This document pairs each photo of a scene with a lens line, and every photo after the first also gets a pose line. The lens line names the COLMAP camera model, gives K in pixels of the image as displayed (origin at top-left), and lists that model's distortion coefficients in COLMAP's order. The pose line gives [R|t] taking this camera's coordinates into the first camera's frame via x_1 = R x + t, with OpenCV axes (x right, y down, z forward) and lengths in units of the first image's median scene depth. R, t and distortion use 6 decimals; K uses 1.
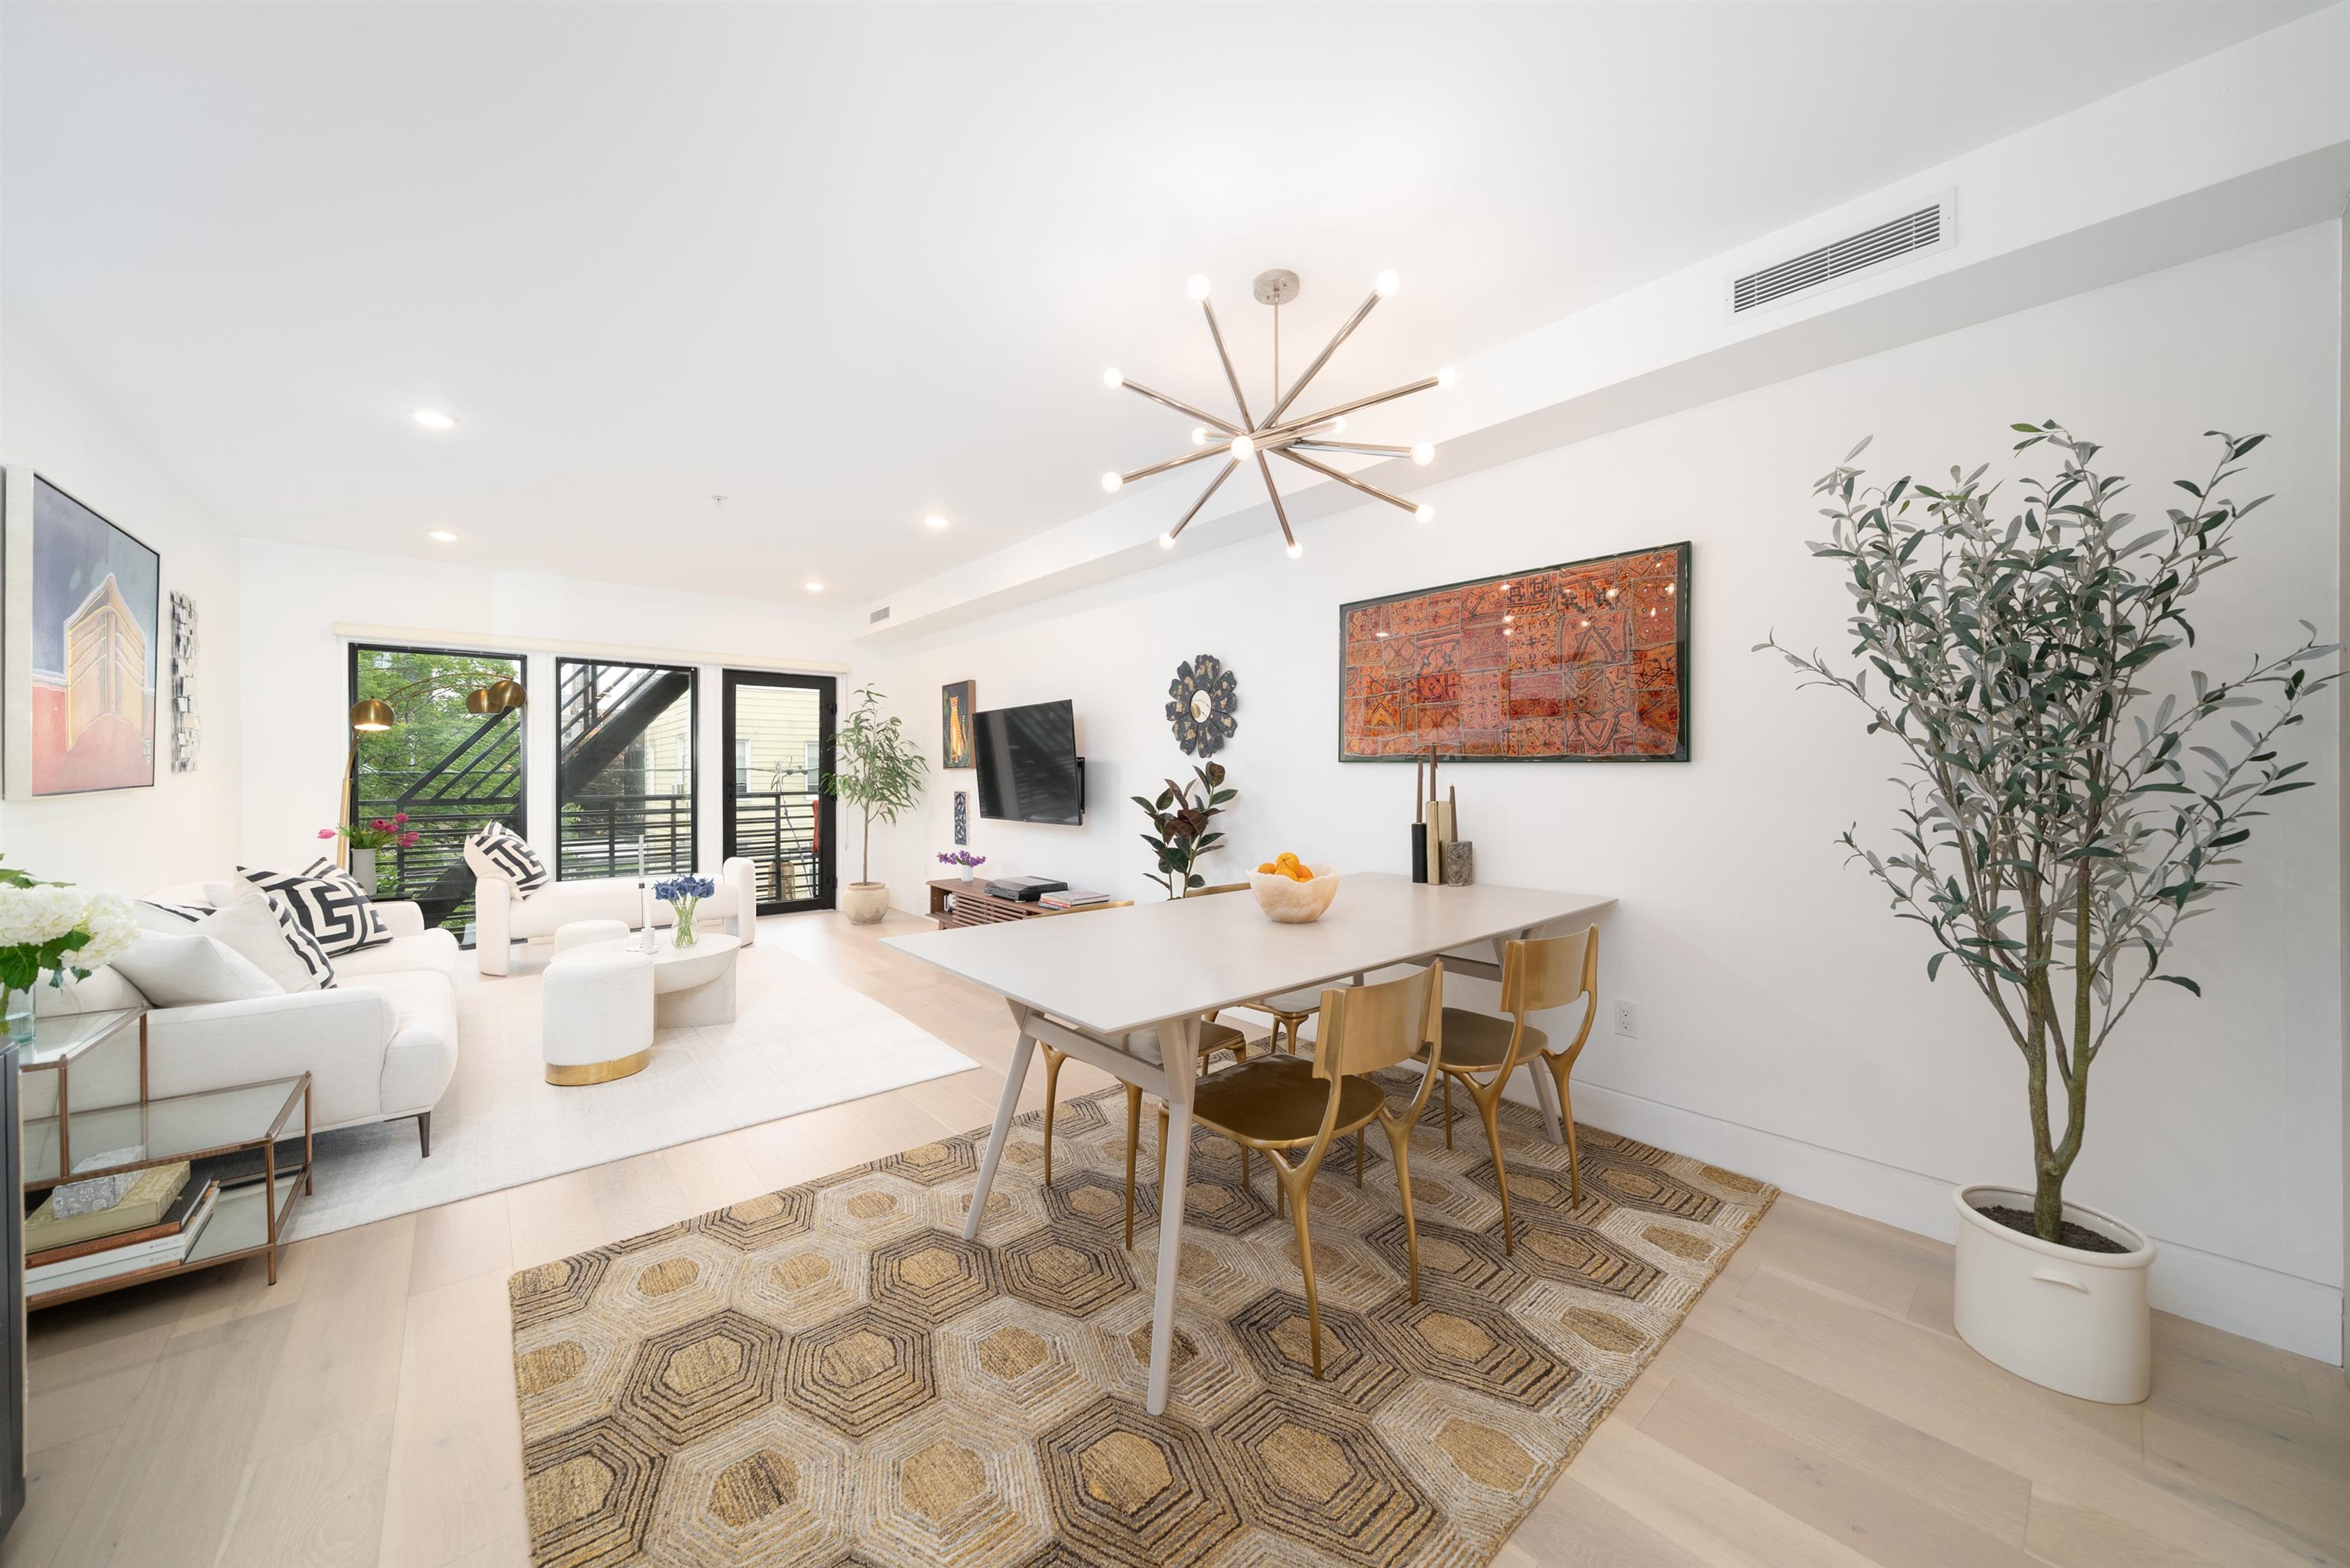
lens RADIAL K [[823.8, 0, 1169.6], [0, 823.8, 771.2], [0, 0, 1]] dist [-0.008862, -0.000081]
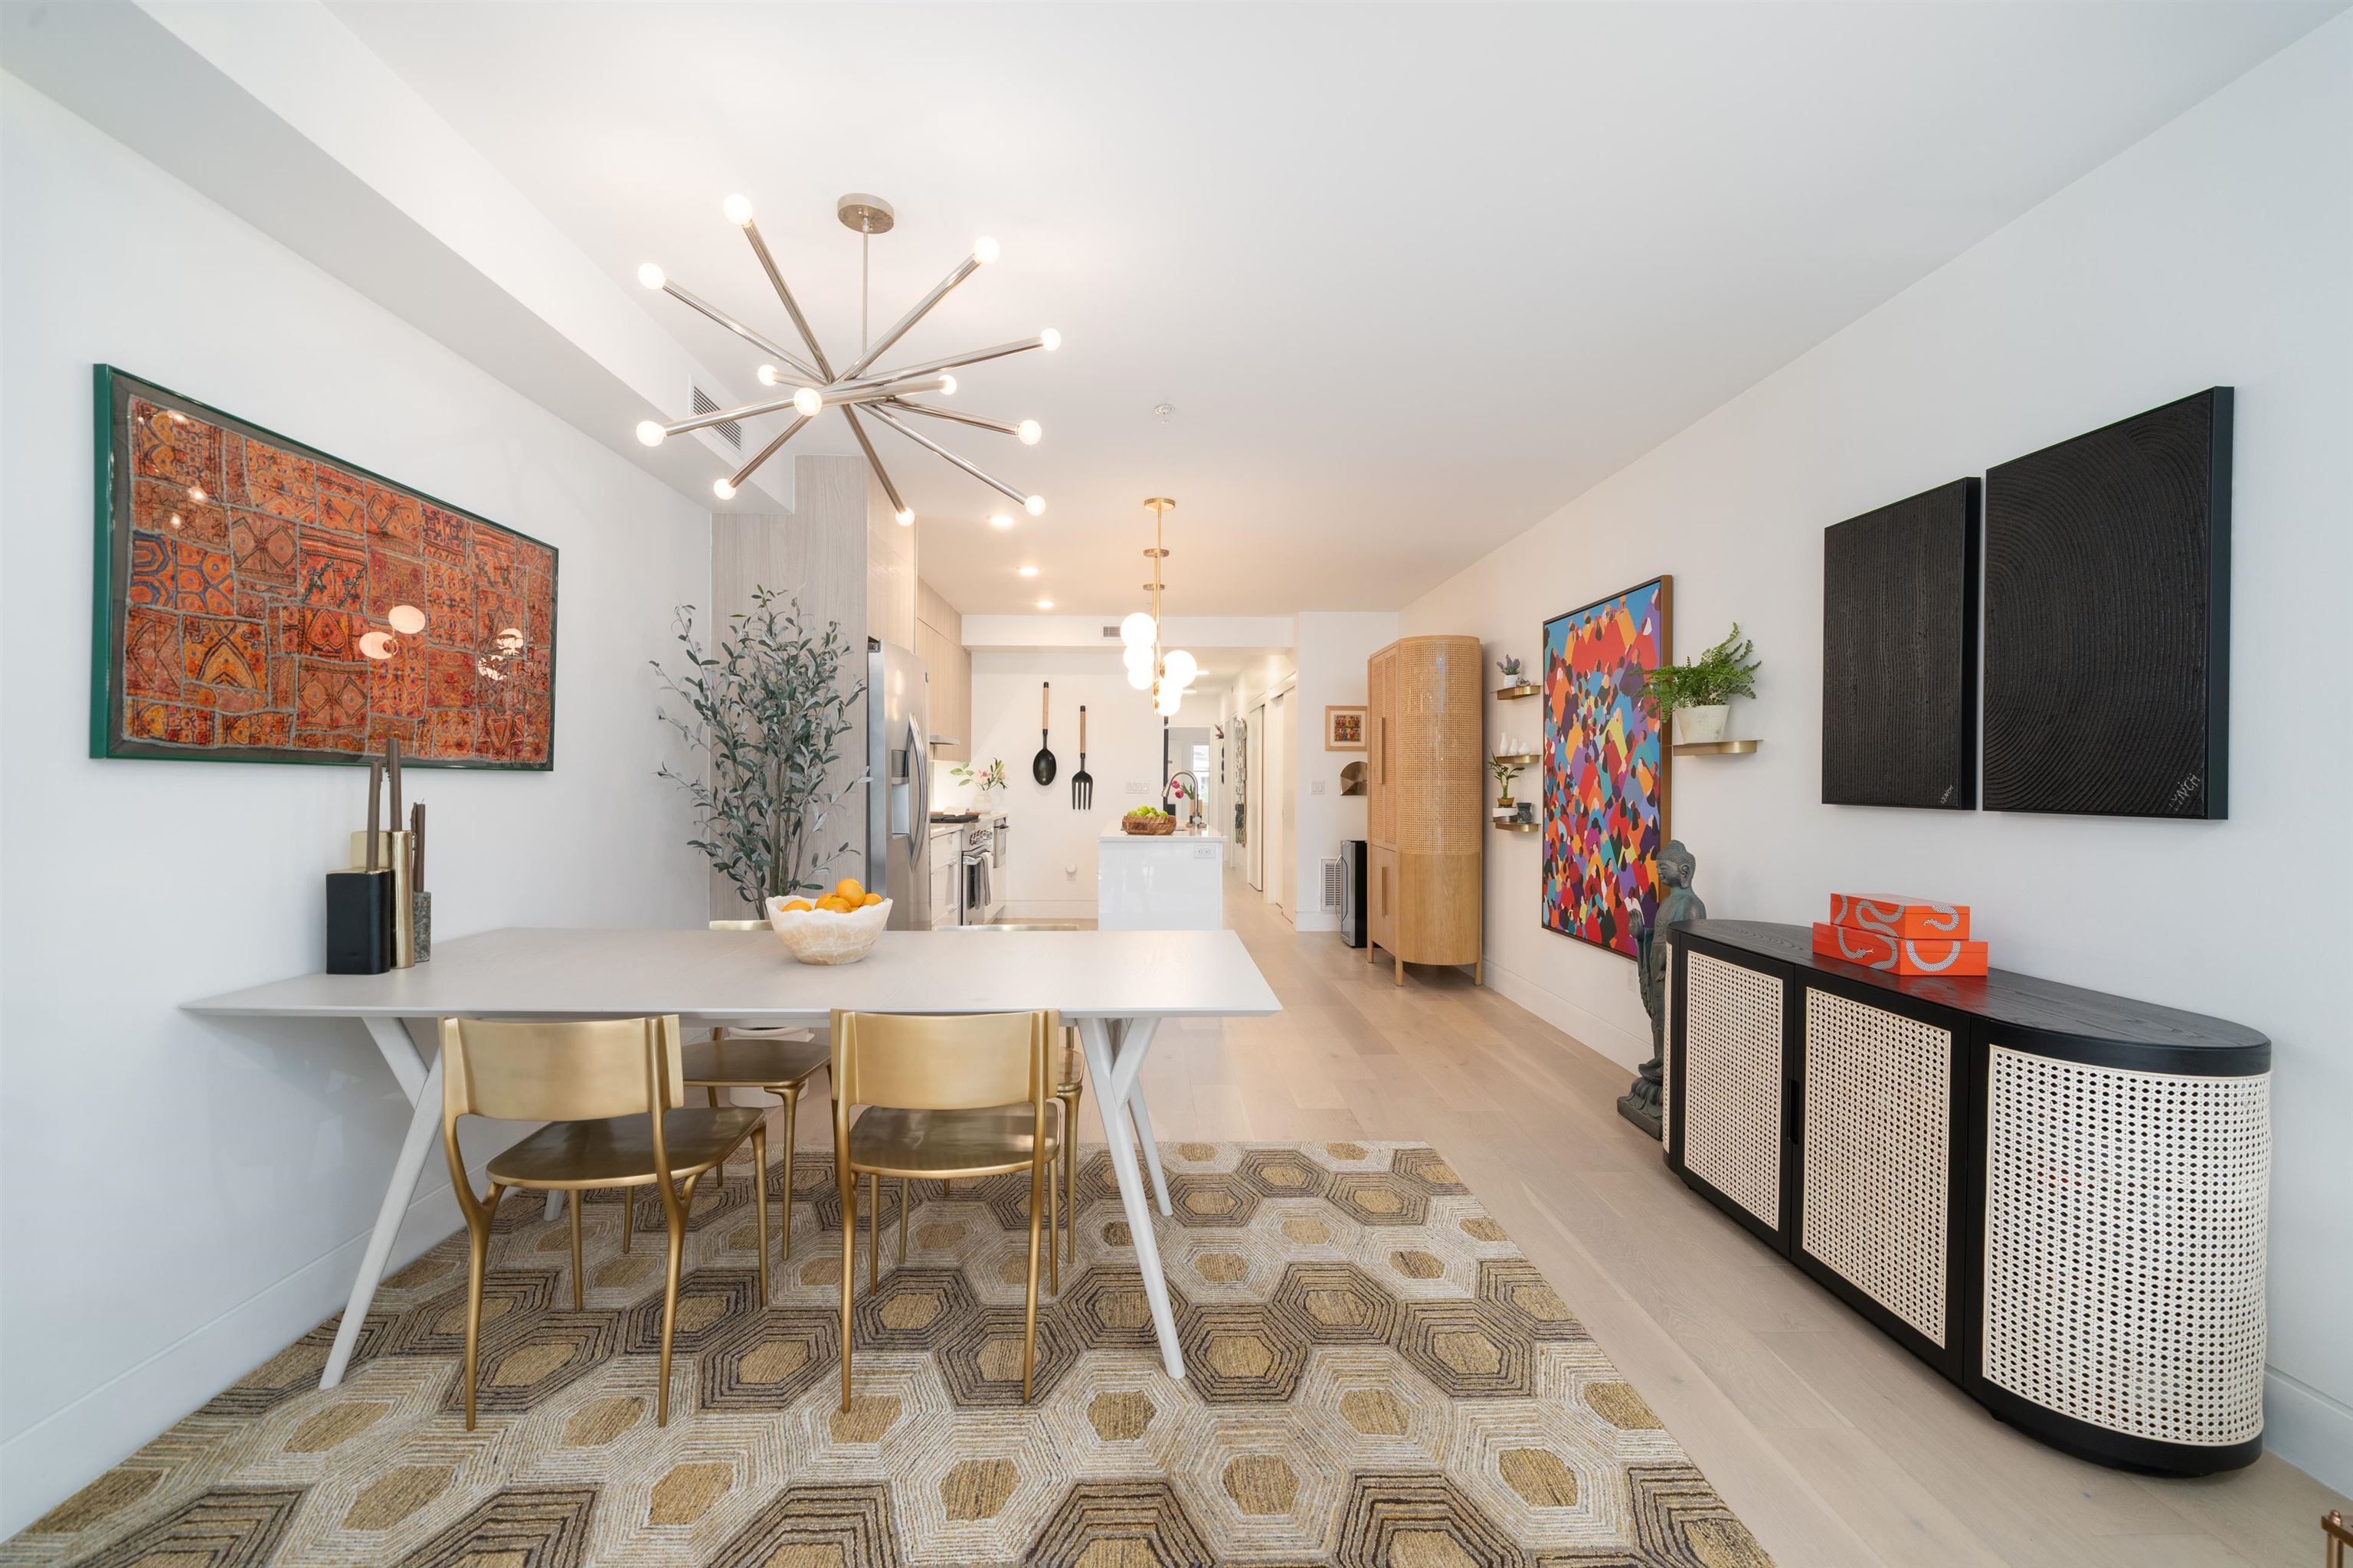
lens RADIAL K [[1008.9, 0, 1178.0], [0, 1008.9, 790.1], [0, 0, 1]] dist [-0.002331, -0.000238]
pose [[-0.785723, -0.010767, 0.618484, -0.390615], [-0.006716, 0.999938, 0.008876, -0.002317], [-0.618542, 0.002820, -0.785747, 0.818570]]
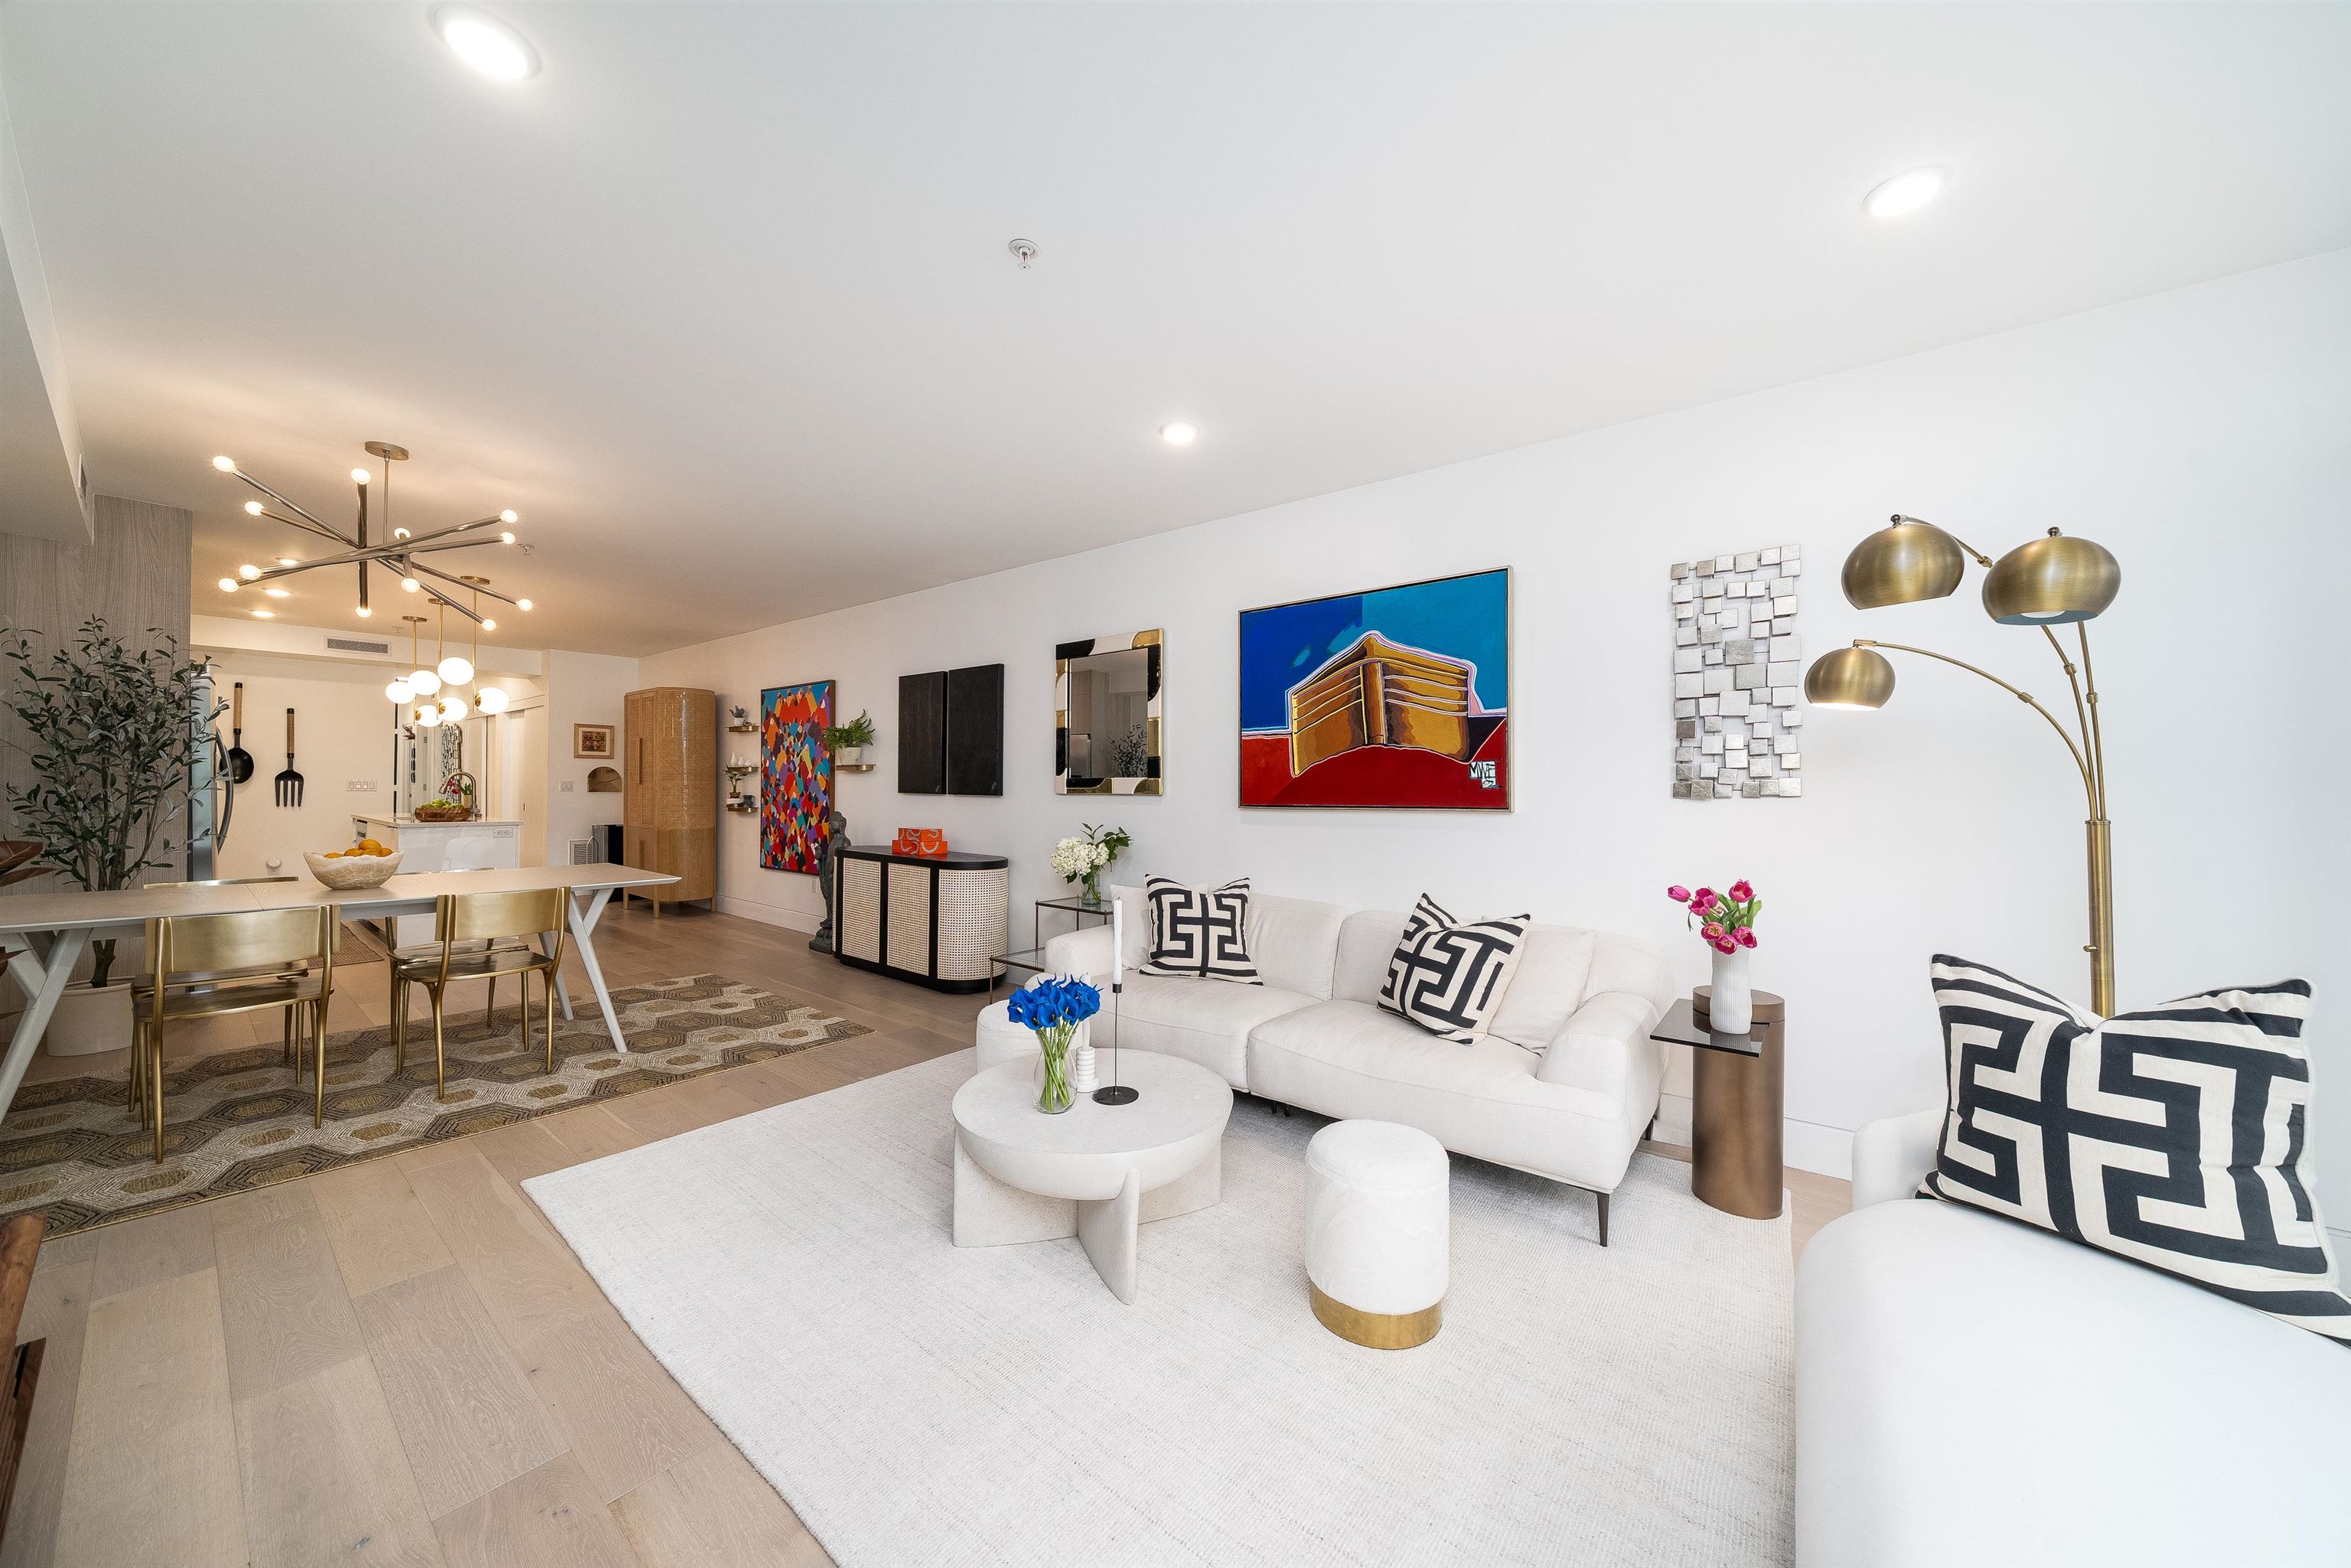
lens RADIAL K [[807.6, 0, 1172.1], [0, 807.6, 786.2], [0, 0, 1]] dist [-0.007049, -0.000098]
pose [[-0.981225, -0.010070, -0.192605, -0.489561], [-0.009848, 0.999949, -0.002110, -0.001975], [0.192617, -0.000174, -0.981274, 1.346957]]
